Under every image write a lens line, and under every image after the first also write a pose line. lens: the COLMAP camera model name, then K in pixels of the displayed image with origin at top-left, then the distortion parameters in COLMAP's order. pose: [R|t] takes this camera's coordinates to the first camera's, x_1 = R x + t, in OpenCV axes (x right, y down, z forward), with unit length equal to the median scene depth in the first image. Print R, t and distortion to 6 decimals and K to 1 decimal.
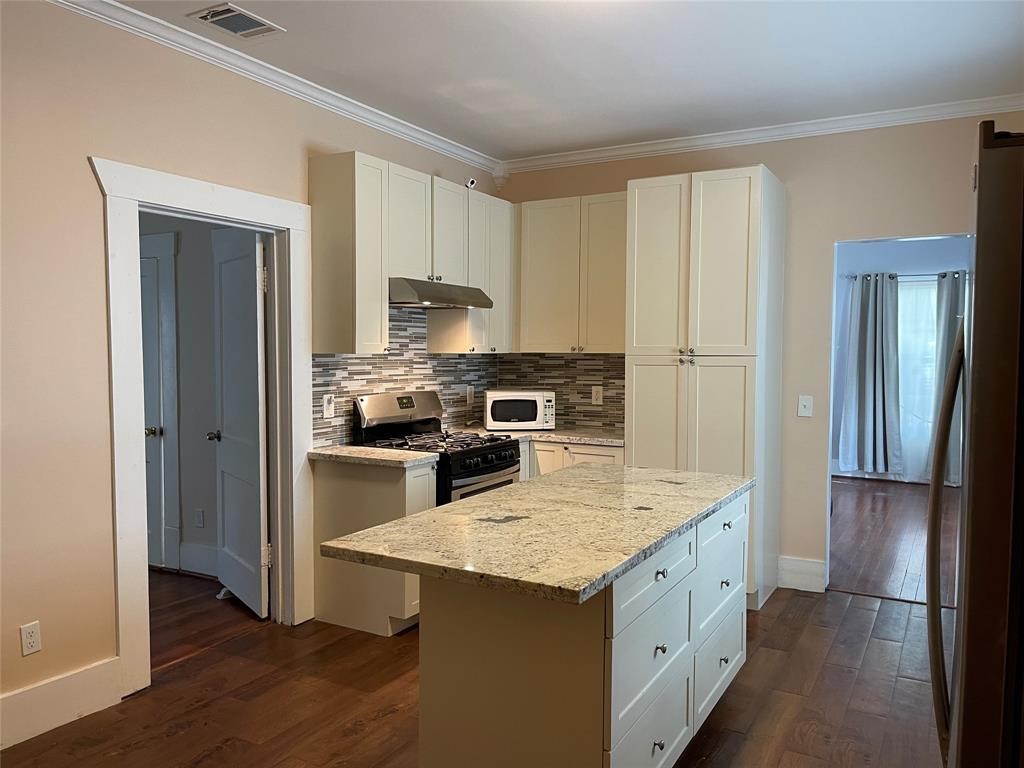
lens RADIAL K [[773.7, 0, 512.0], [0, 773.7, 384.0], [0, 0, 1]] dist [0.100482, -0.134158]
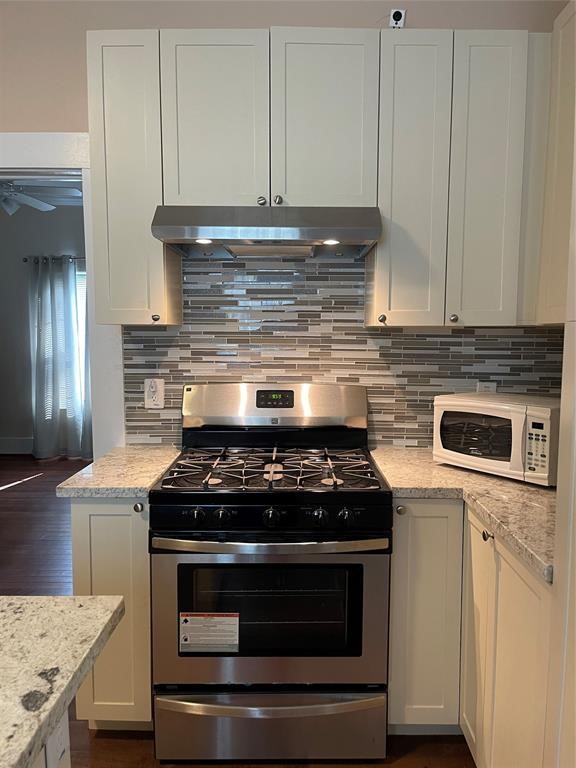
lens RADIAL K [[568.3, 0, 287.6], [0, 568.3, 393.5], [0, 0, 1]] dist [0.001793, -0.002185]
pose [[0.501807, 0.088477, -0.860443, 0.283479], [-0.042261, 0.996075, 0.077778, -0.019205], [0.863947, -0.002666, 0.503576, 0.729663]]
